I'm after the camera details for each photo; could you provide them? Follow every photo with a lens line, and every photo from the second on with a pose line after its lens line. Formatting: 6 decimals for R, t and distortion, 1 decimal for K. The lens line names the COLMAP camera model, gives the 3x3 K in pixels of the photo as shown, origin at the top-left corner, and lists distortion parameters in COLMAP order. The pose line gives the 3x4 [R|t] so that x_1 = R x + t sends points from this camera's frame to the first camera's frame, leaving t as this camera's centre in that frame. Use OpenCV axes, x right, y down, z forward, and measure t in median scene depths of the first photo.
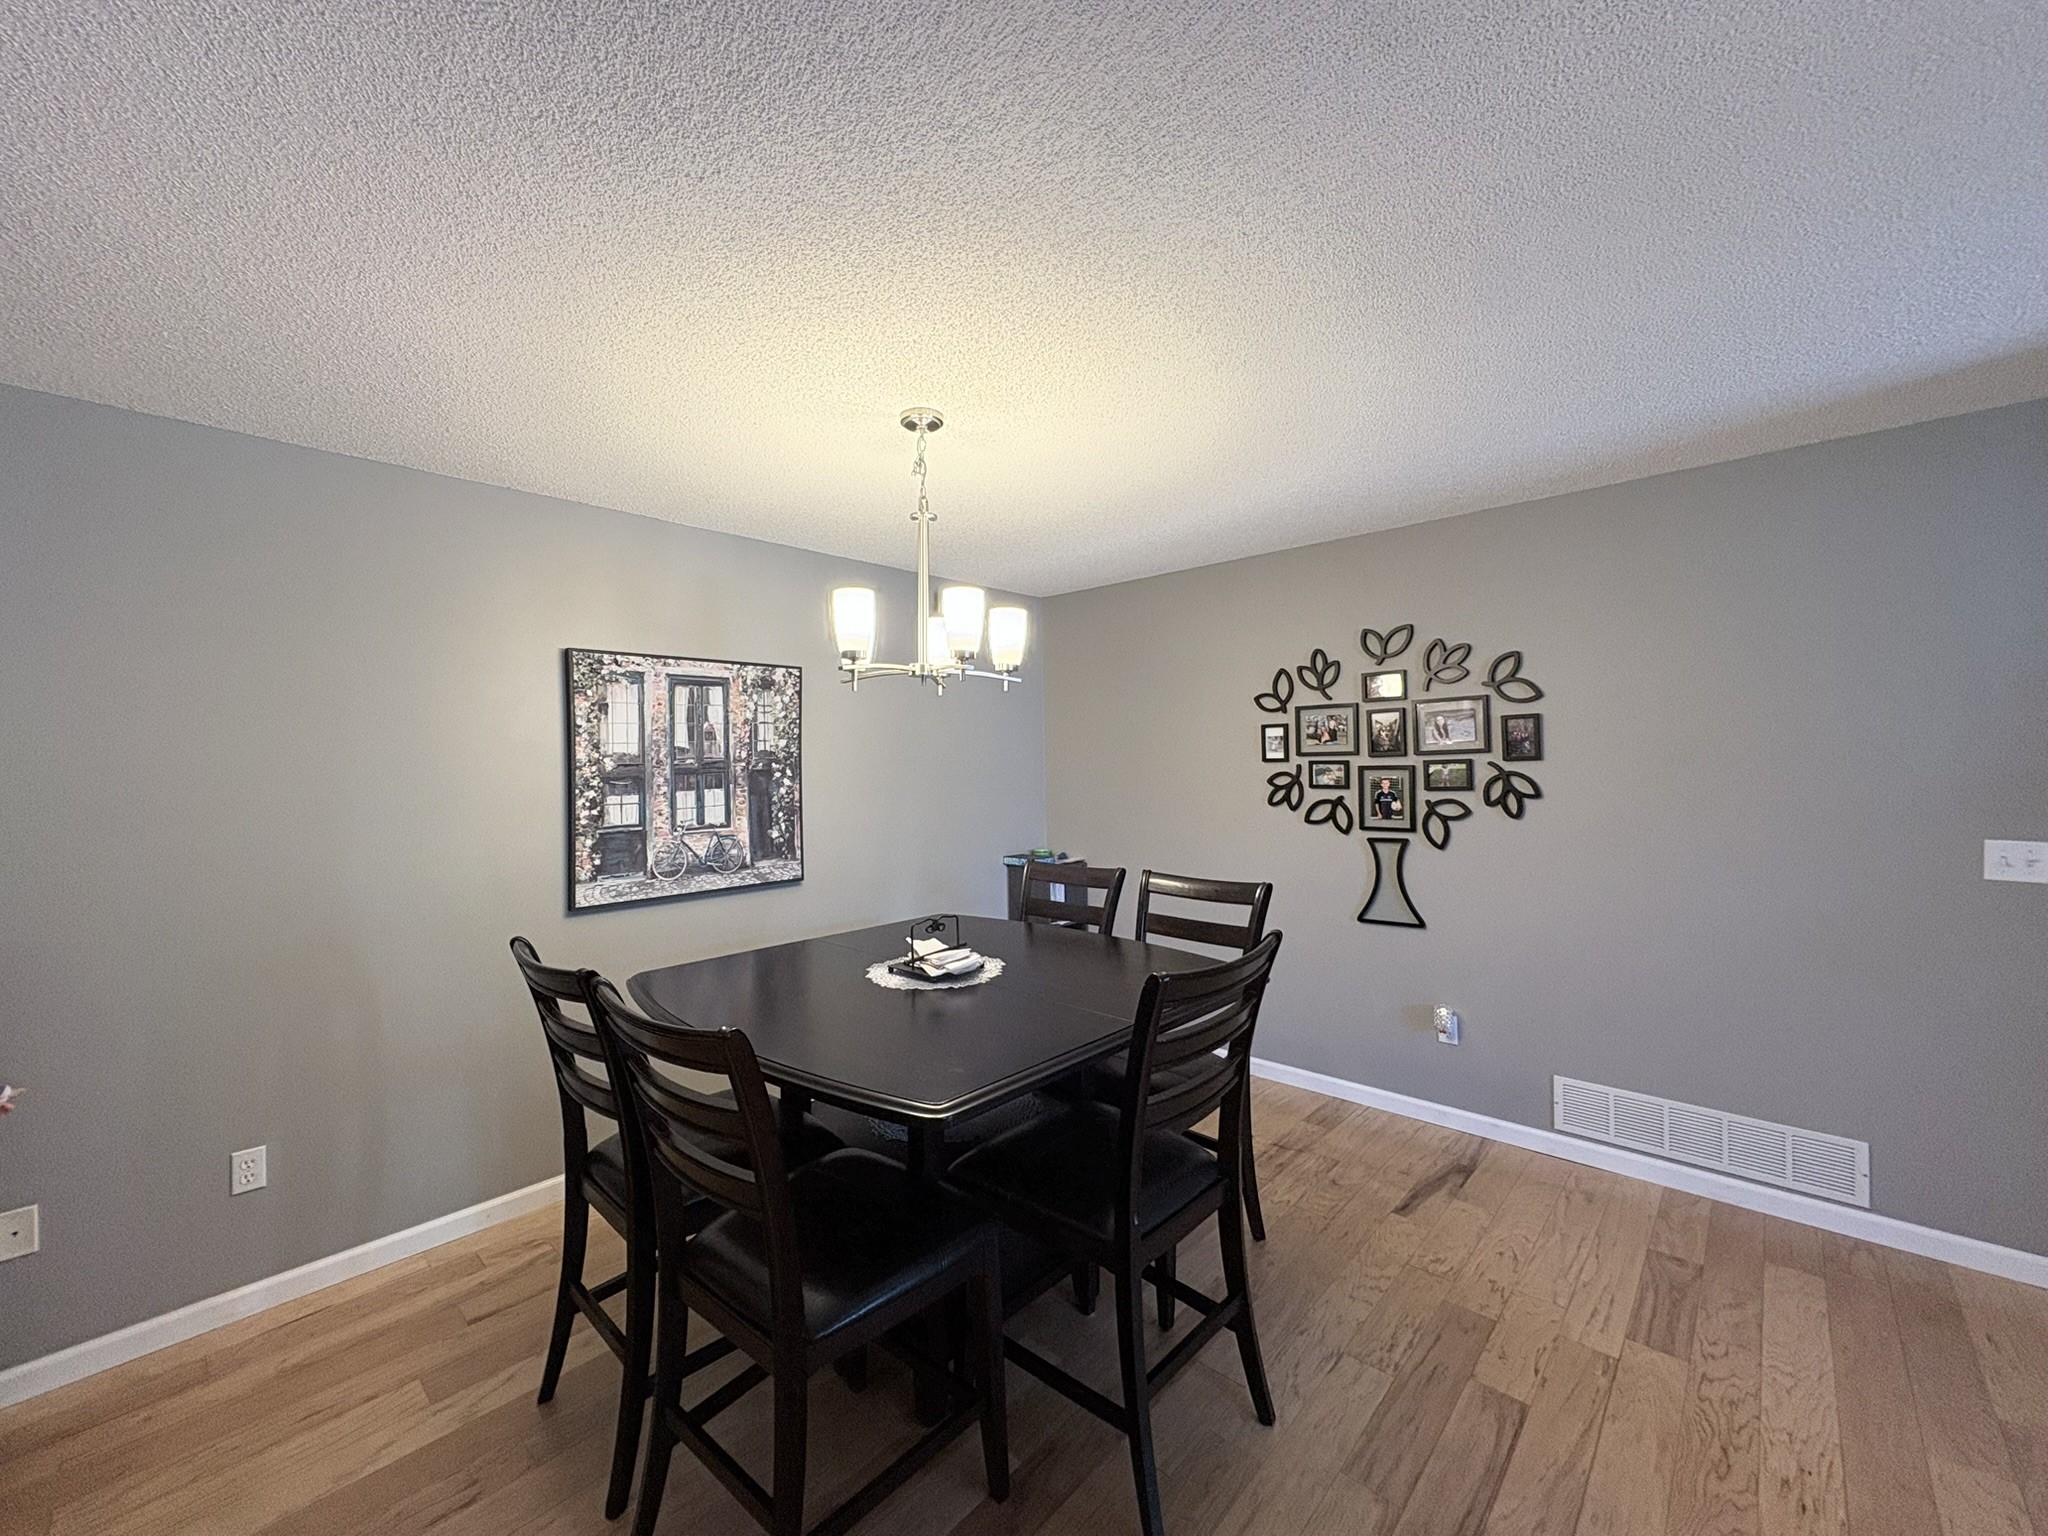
lens RADIAL K [[817.1, 0, 1024.0], [0, 817.1, 768.0], [0, 0, 1]] dist [0.000702, -0.000331]
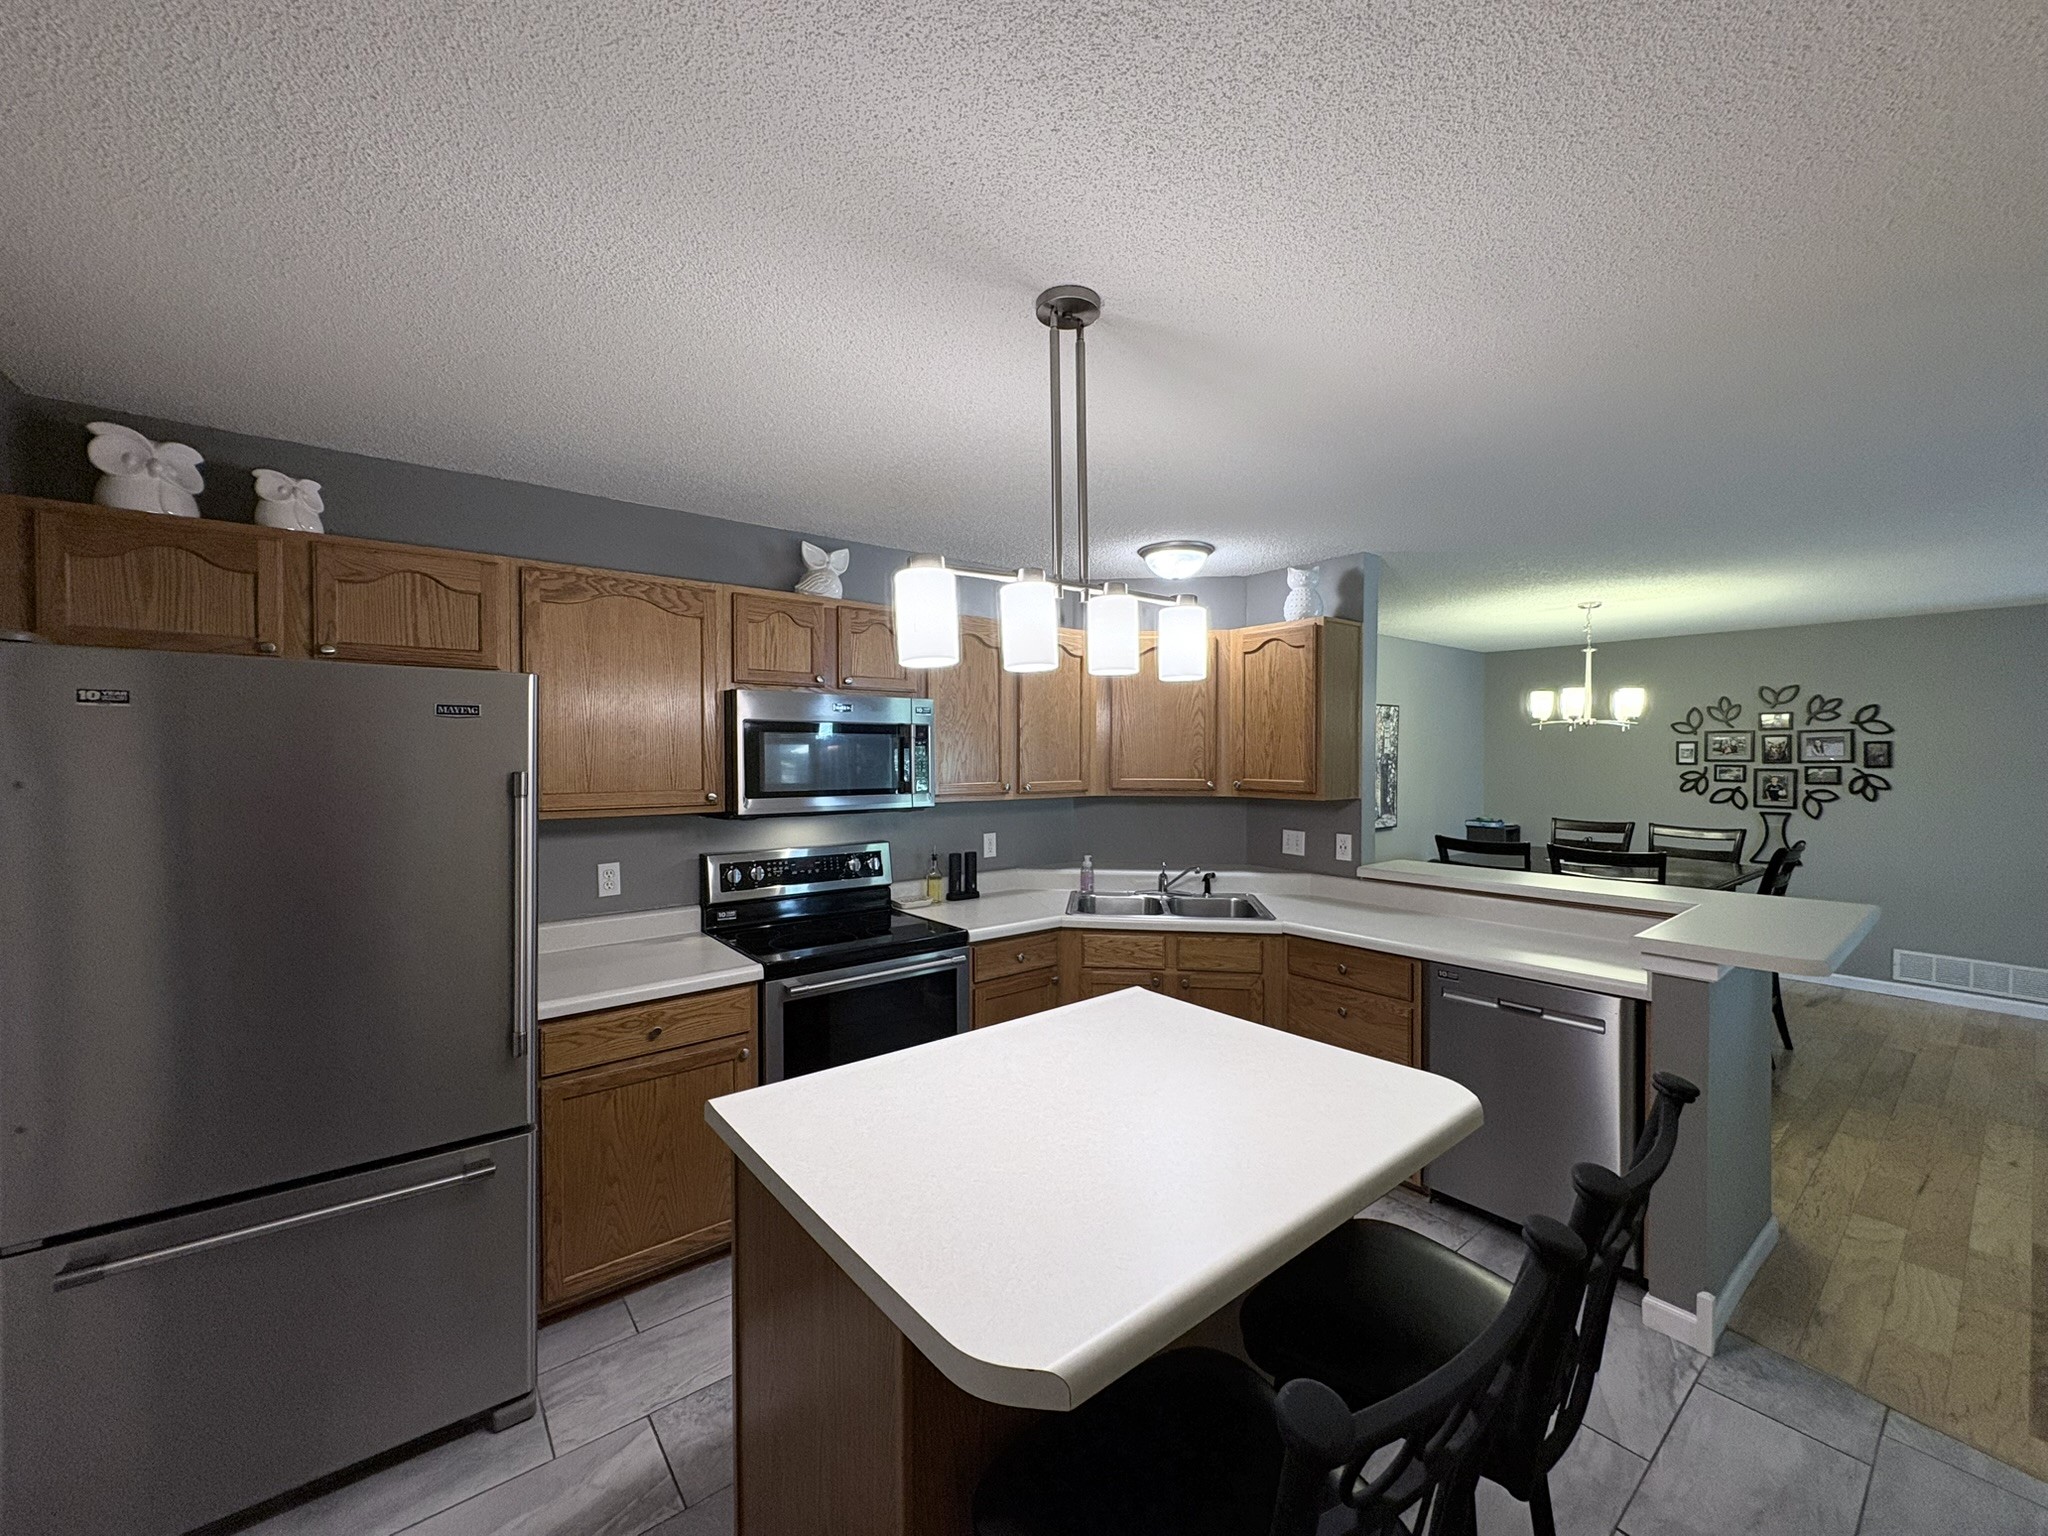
lens RADIAL K [[817.1, 0, 1024.0], [0, 817.1, 768.0], [0, 0, 1]] dist [0.000702, -0.000331]
pose [[0.988720, 0.020430, -0.148372, -0.840297], [-0.018184, 0.999699, 0.016481, -0.004243], [0.148664, -0.013597, 0.988794, -0.893285]]
